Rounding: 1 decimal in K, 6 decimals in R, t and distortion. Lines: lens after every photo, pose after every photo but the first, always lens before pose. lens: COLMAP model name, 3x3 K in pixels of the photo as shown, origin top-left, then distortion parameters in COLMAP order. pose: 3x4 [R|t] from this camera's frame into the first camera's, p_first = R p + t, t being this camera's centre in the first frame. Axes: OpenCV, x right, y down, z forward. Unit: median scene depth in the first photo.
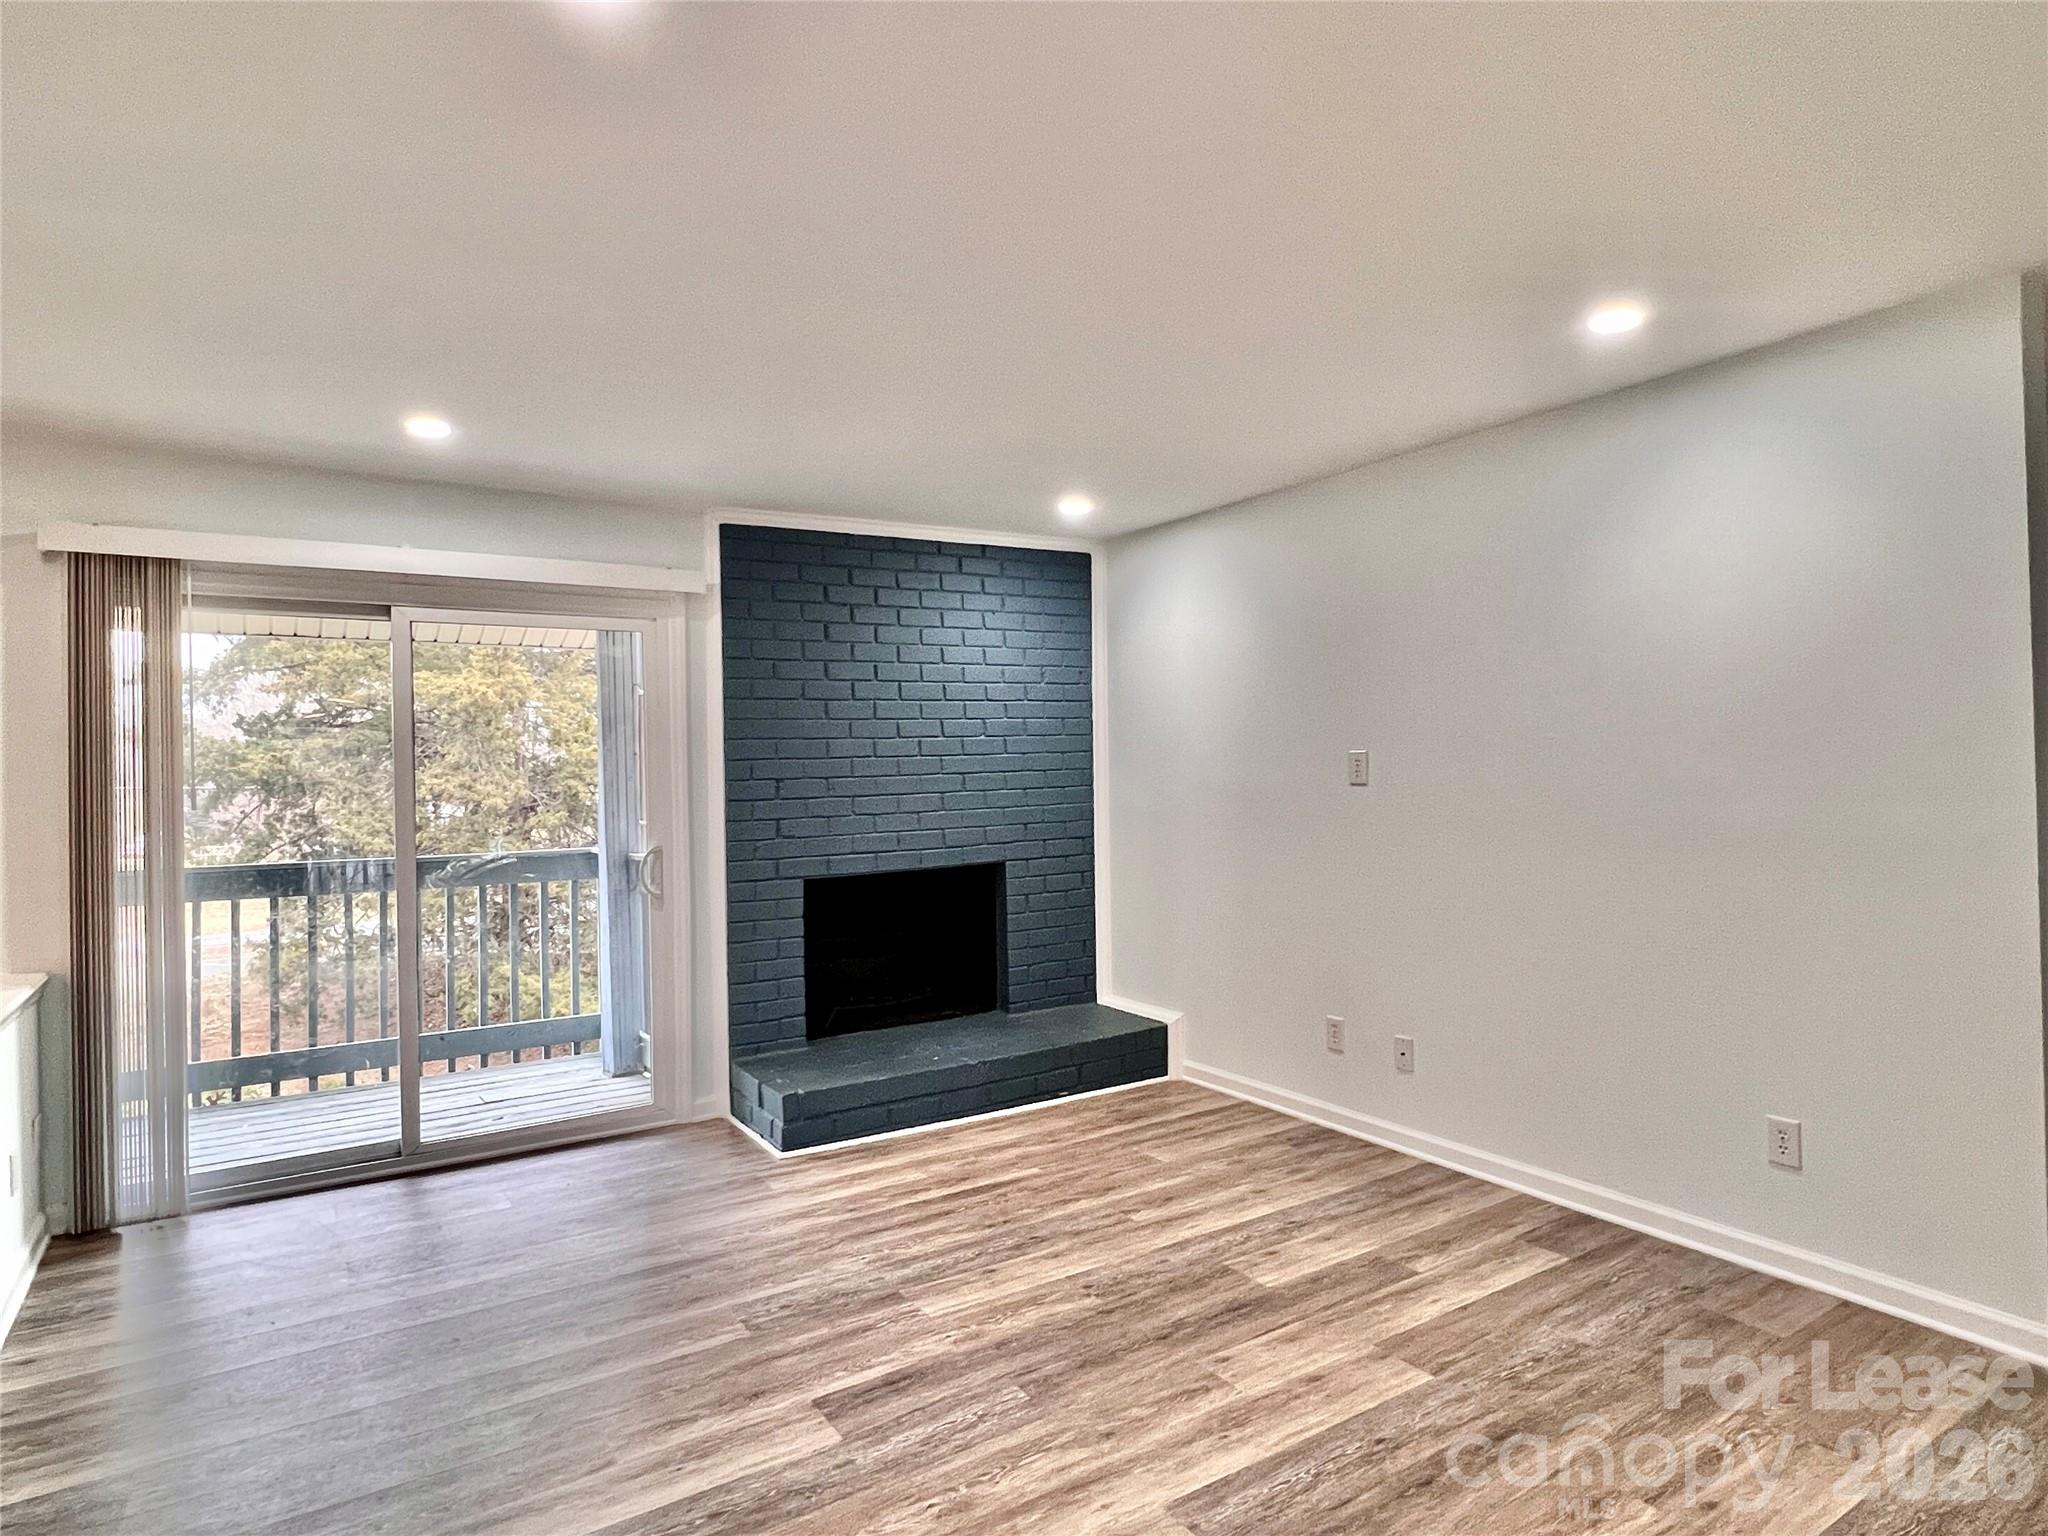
lens RADIAL K [[1138.5, 0, 1017.9], [0, 1138.5, 763.5], [0, 0, 1]] dist [0.003601, -0.000343]
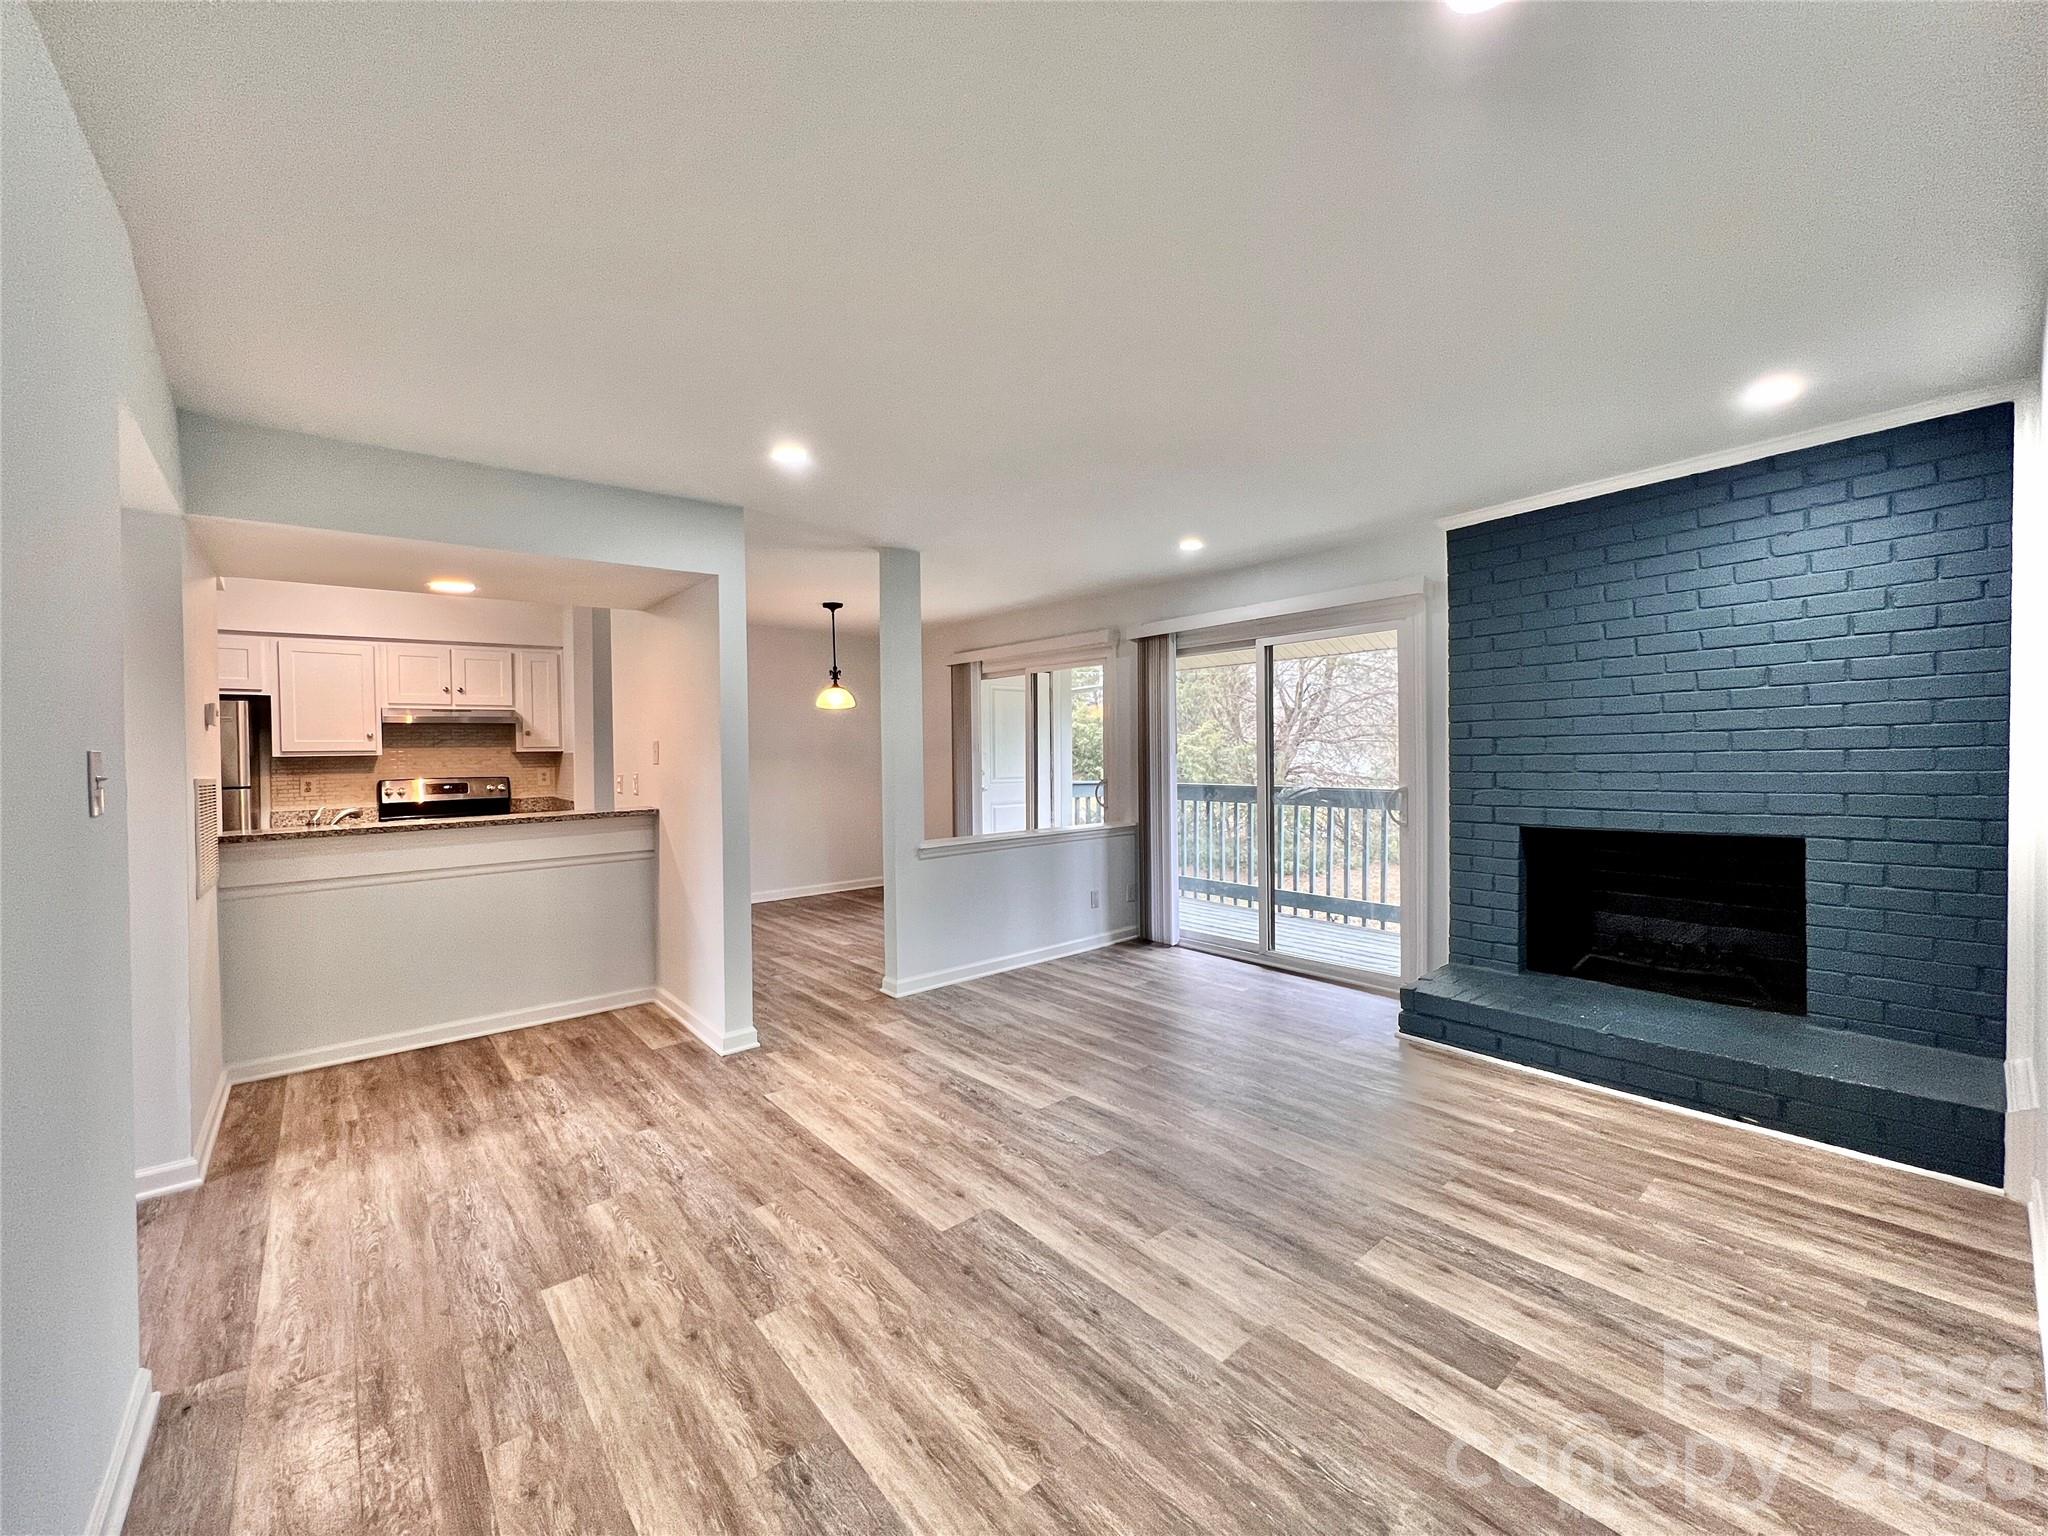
lens RADIAL K [[813.4, 0, 1021.7], [0, 813.4, 762.9], [0, 0, 1]] dist [-0.000771, -0.000045]
pose [[0.130252, 0.027786, -0.991091, 0.631750], [0.017983, 0.999377, 0.030381, 0.006346], [0.991318, -0.021780, 0.129671, 0.472974]]
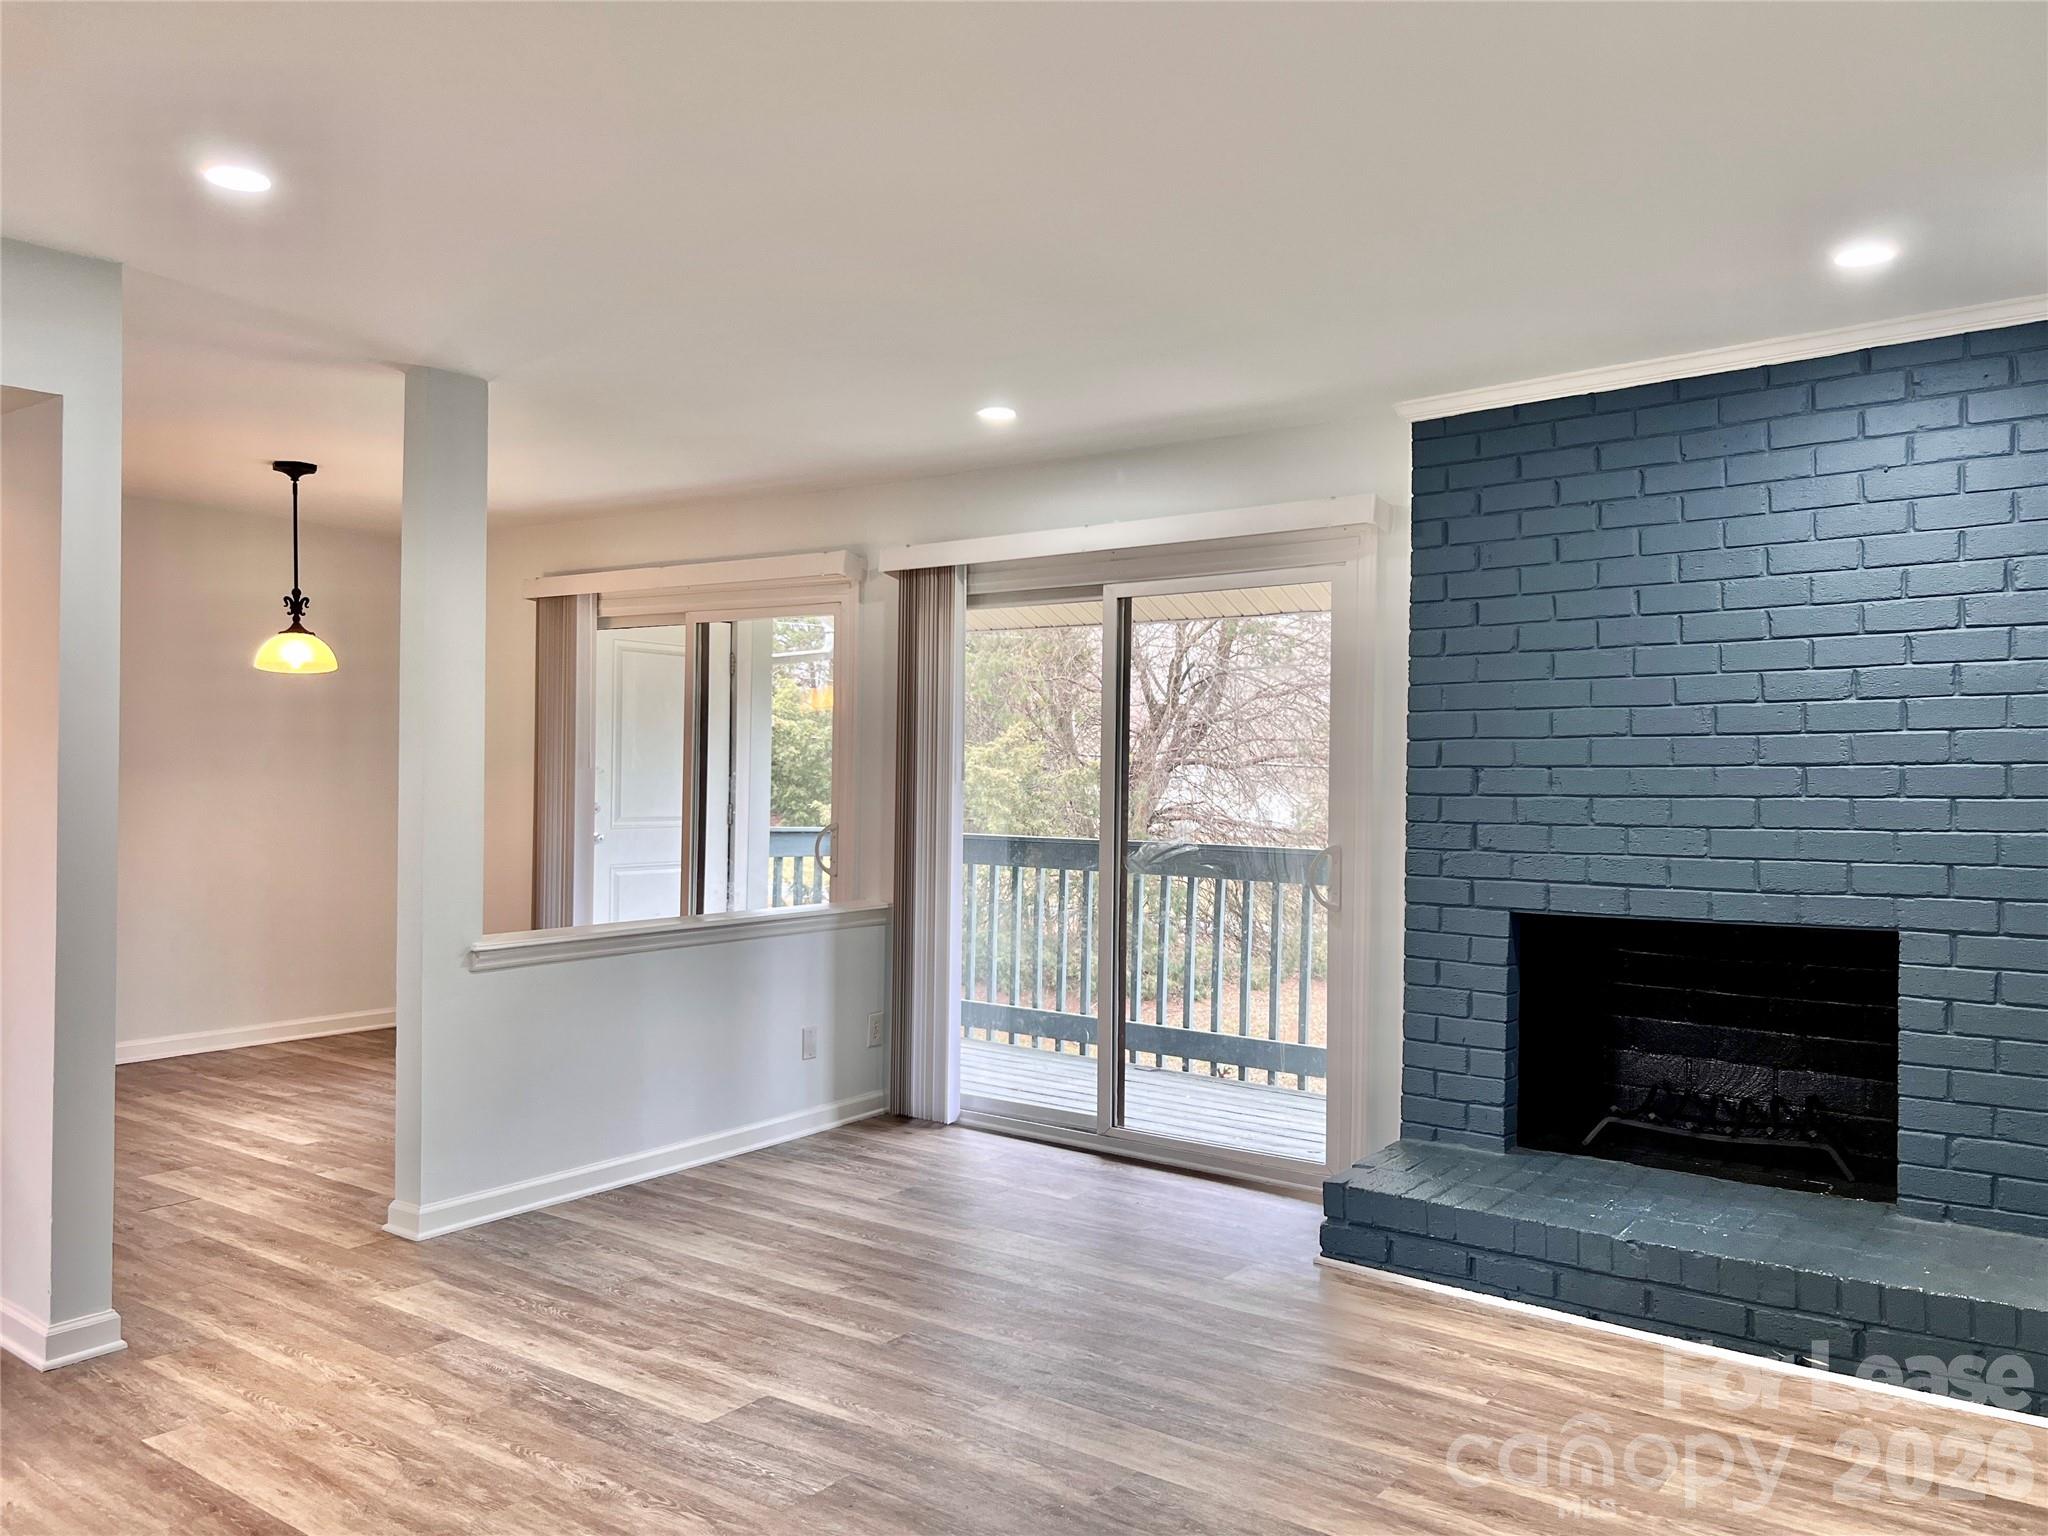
lens RADIAL K [[1533.0, 0, 1028.3], [0, 1533.0, 788.4], [0, 0, 1]] dist [0.070512, -0.081110]
pose [[0.356691, 0.028945, -0.933774, 0.676426], [-0.012290, 0.999579, 0.026291, 0.006160], [0.934142, 0.002098, 0.356896, 0.453082]]
